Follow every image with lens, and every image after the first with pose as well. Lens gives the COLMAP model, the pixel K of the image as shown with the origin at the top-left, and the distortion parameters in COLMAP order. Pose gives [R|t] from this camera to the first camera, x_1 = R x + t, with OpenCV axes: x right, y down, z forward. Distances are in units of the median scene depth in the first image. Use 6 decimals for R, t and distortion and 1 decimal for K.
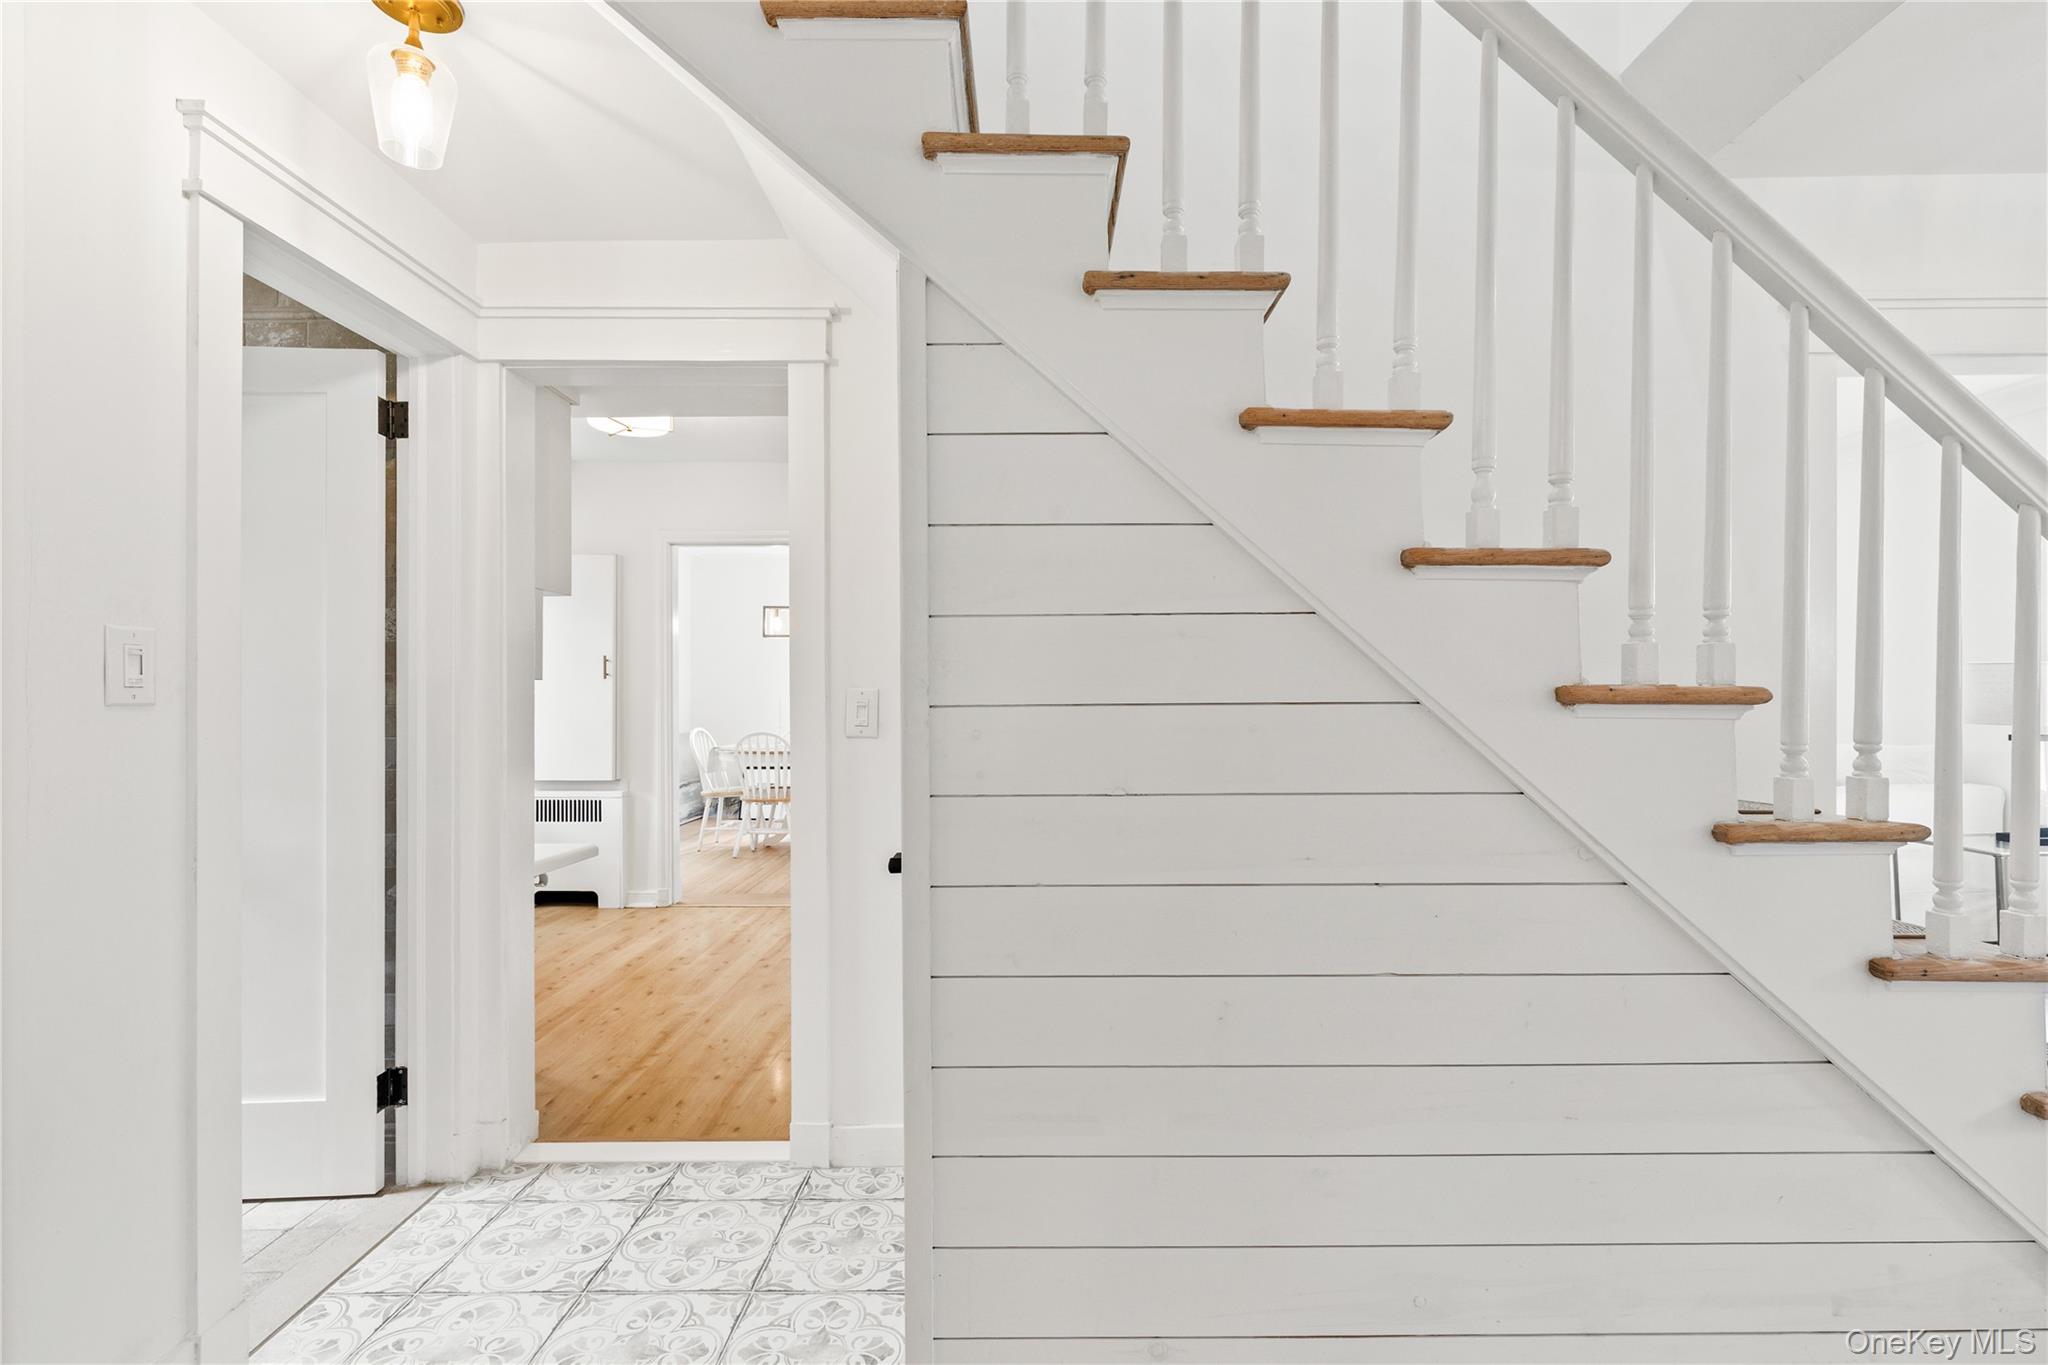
lens RADIAL K [[920.2, 0, 1023.1], [0, 920.2, 689.9], [0, 0, 1]] dist [0.000565, -0.000892]
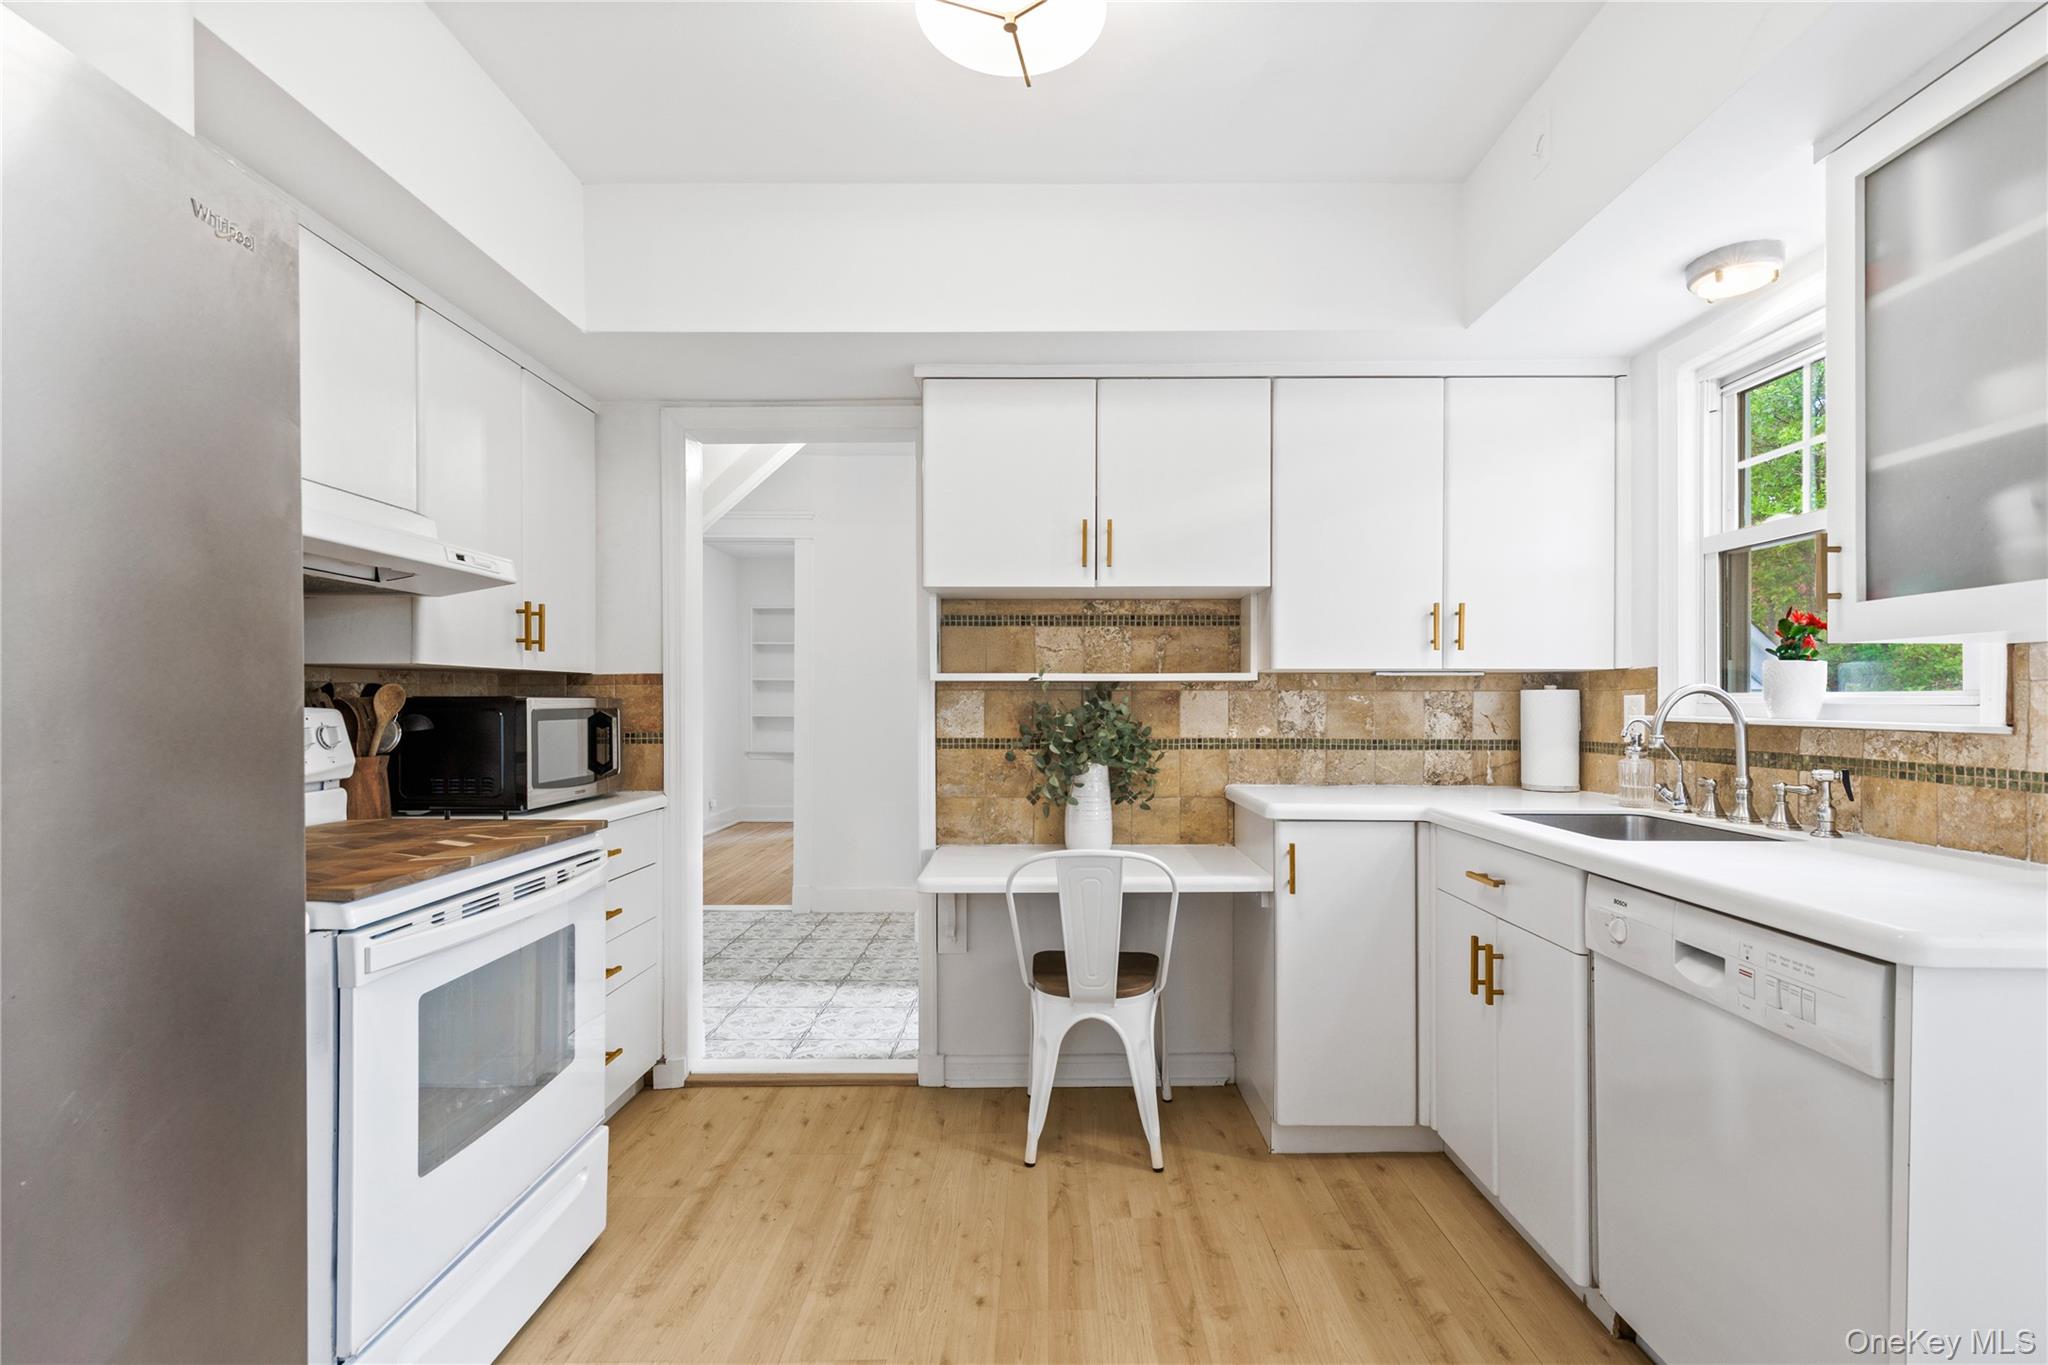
lens RADIAL K [[920.2, 0, 1026.9], [0, 920.2, 702.1], [0, 0, 1]] dist [0.000565, -0.000892]
pose [[-0.999999, 0.001204, -0.000323, -0.504047], [0.001204, 0.999999, -0.000289, 0.012798], [0.000323, -0.000289, -1.000000, 1.633490]]
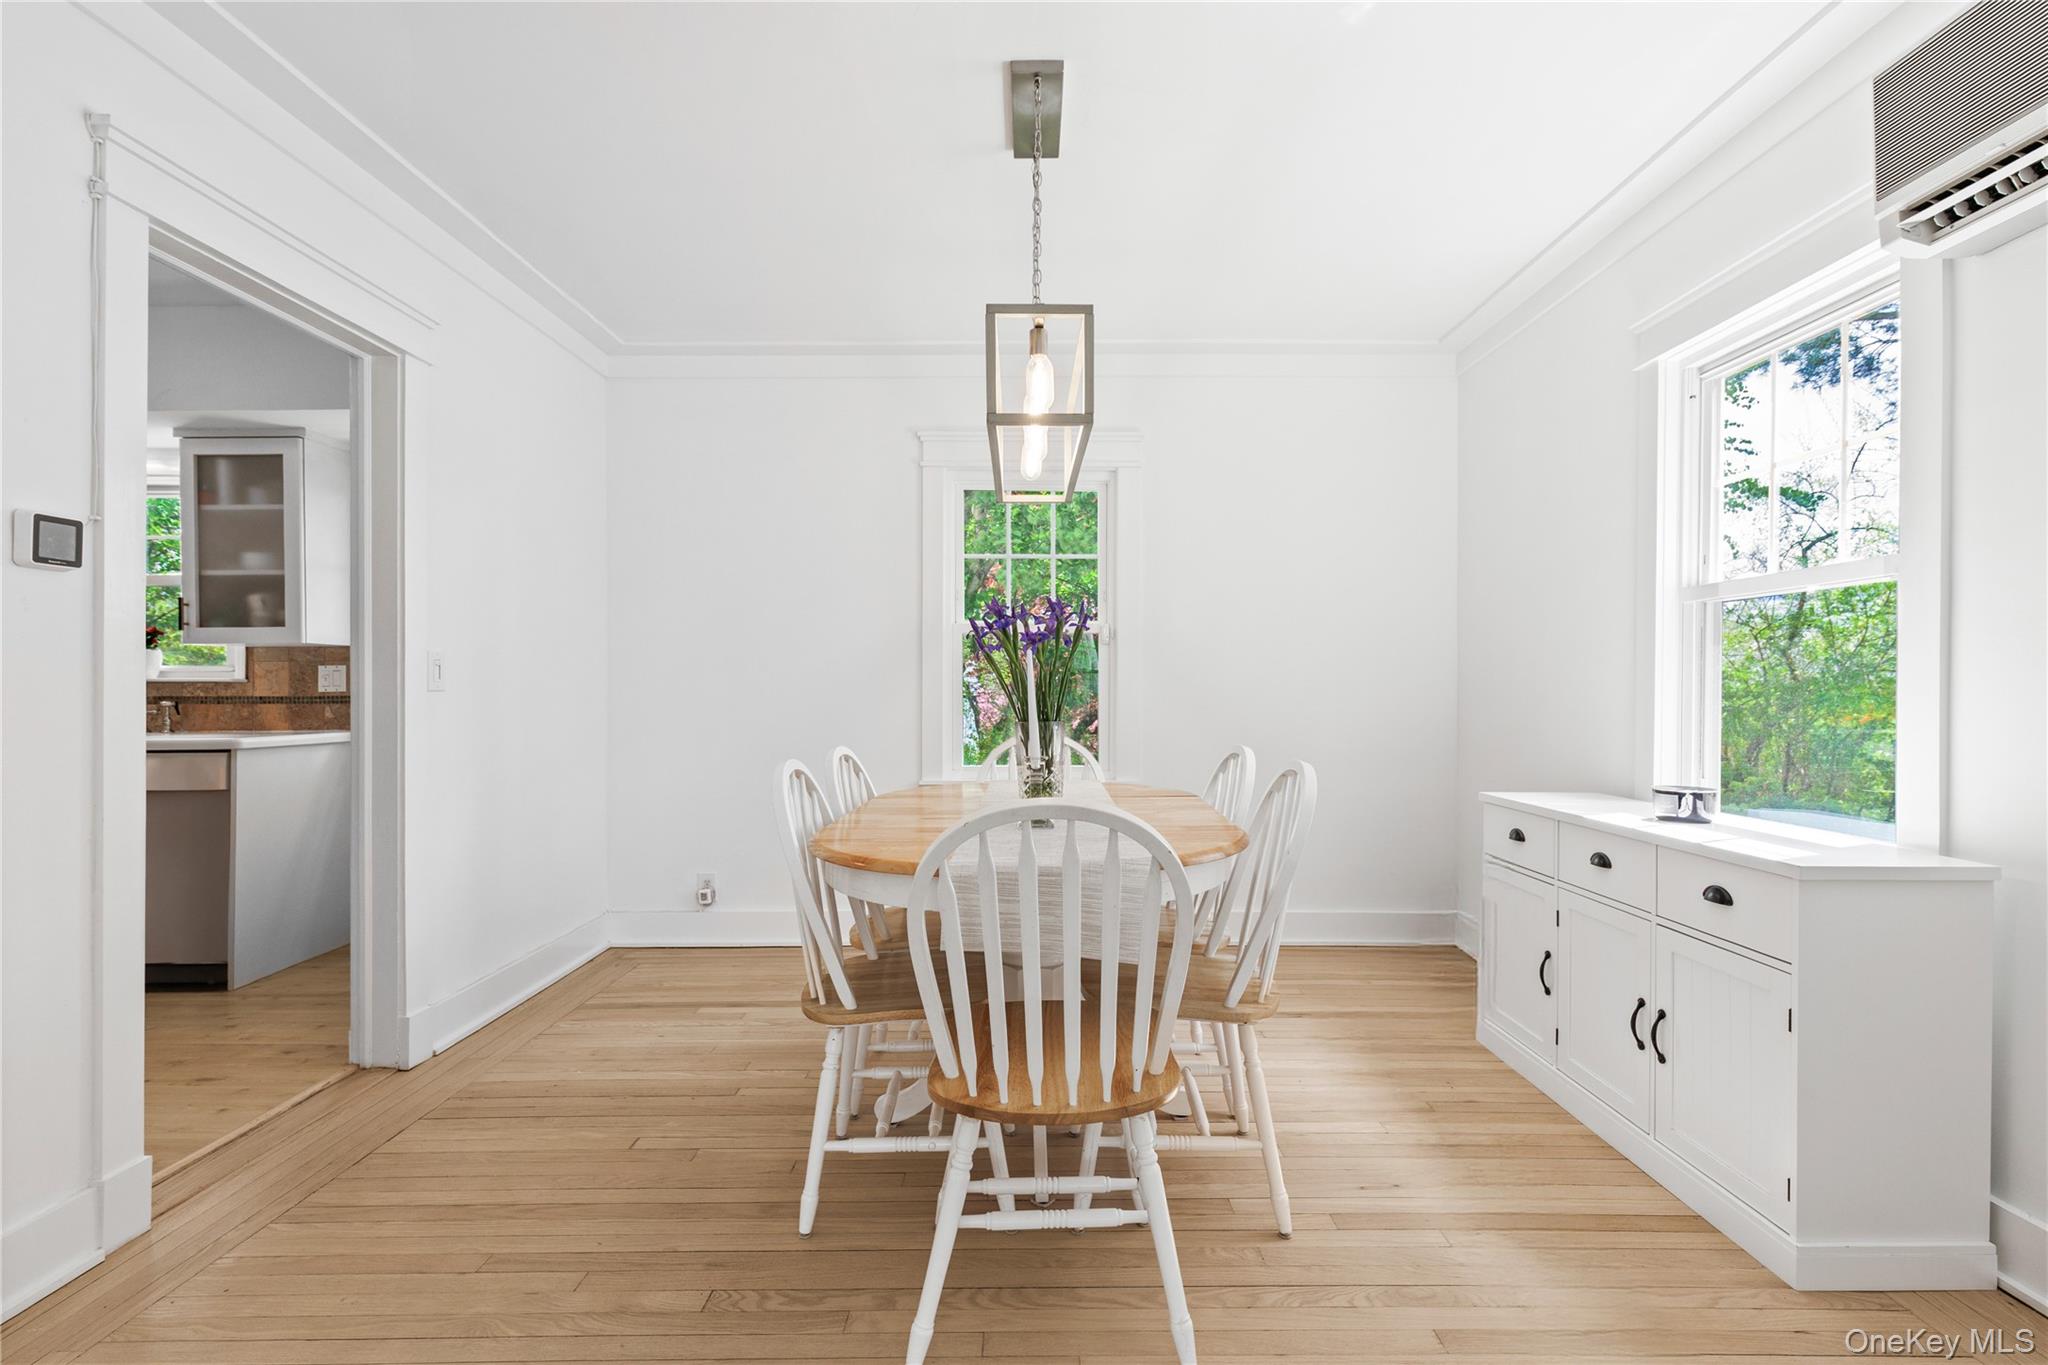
lens RADIAL K [[920.2, 0, 1030.1], [0, 920.2, 694.1], [0, 0, 1]] dist [0.000565, -0.000892]
pose [[0.013463, 0.008451, -0.999874, 0.147744], [0.006692, 0.999941, 0.008542, 0.039208], [0.999887, -0.006806, 0.013406, 2.124415]]
